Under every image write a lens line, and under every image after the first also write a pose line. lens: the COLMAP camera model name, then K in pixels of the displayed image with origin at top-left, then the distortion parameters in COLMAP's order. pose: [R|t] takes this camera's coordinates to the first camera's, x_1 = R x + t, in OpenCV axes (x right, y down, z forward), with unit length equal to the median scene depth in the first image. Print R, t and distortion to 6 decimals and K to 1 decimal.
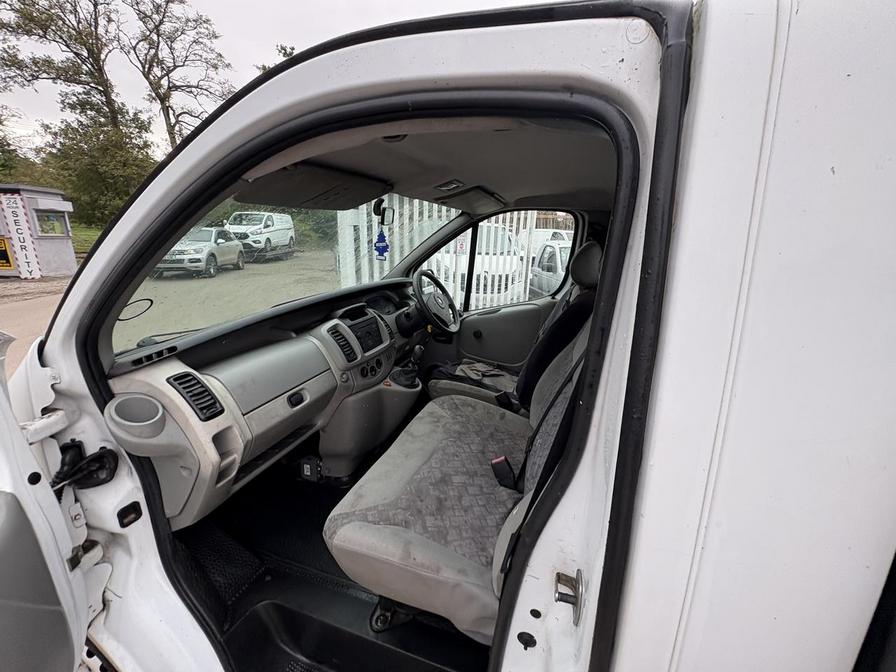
lens RADIAL K [[356.3, 0, 449.0], [0, 356.3, 331.7], [0, 0, 1]] dist [0.001612, -0.000503]
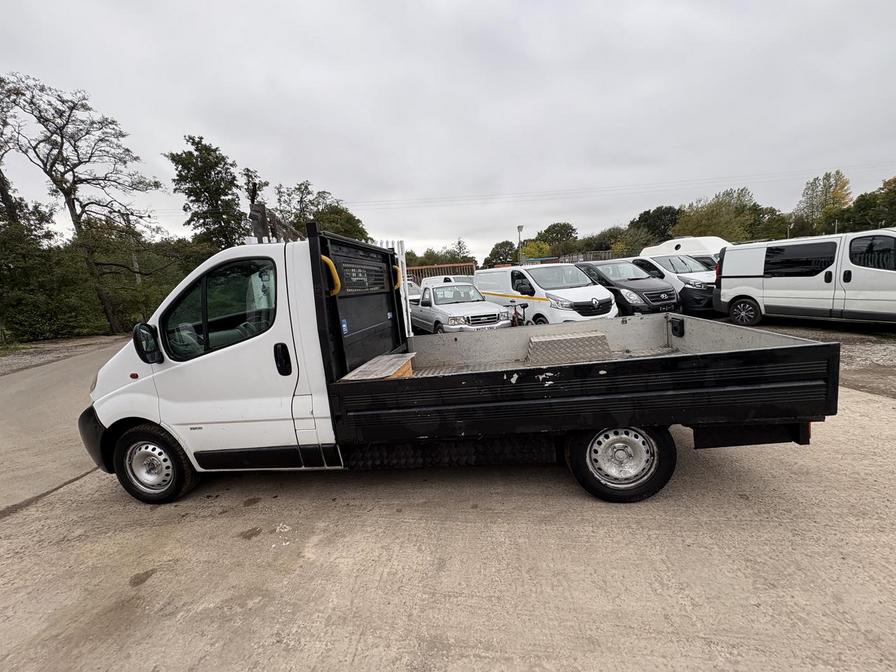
lens RADIAL K [[356.3, 0, 448.9], [0, 356.3, 333.7], [0, 0, 1]] dist [0.001612, -0.000503]
pose [[0.976509, -0.126795, 0.174221, 0.478377], [0.149667, 0.980792, -0.125085, 0.468551], [-0.155014, 0.148222, 0.976730, -1.293437]]
